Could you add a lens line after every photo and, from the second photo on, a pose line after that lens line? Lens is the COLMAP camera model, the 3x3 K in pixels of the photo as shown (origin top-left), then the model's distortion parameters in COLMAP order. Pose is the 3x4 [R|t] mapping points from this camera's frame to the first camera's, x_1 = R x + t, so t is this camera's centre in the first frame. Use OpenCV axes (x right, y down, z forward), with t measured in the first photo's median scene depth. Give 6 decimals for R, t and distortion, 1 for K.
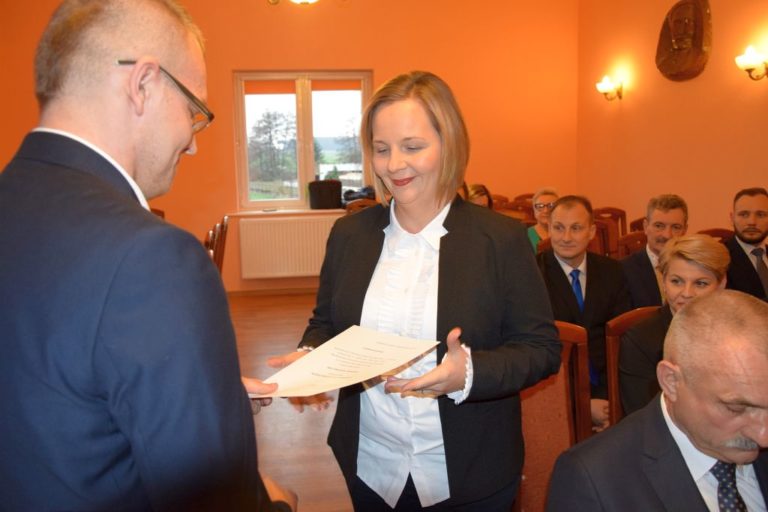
lens RADIAL K [[647.7, 0, 384.0], [0, 647.7, 256.0], [0, 0, 1]] dist [-0.159260, 0.183575]
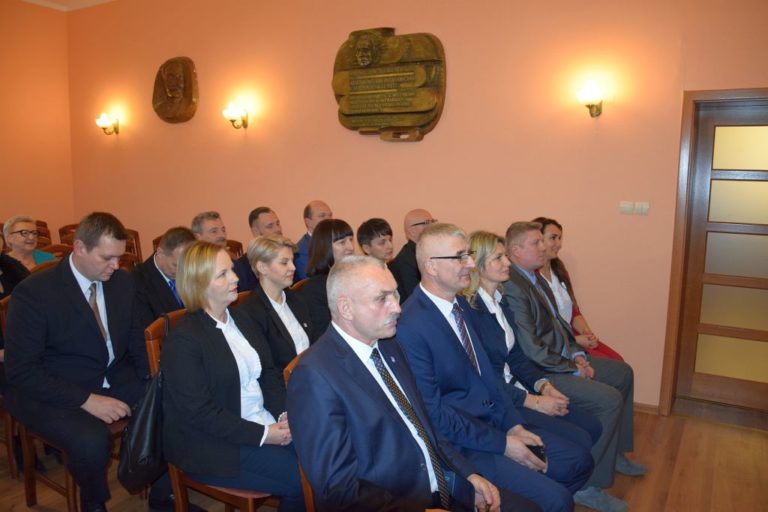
lens RADIAL K [[608.9, 0, 384.0], [0, 608.9, 256.0], [0, 0, 1]] dist [-0.154139, 0.122796]
pose [[0.648890, -0.067272, 0.757903, -0.153682], [0.094756, 0.995474, 0.007233, 0.008701], [-0.754959, 0.067122, 0.652327, -0.045315]]
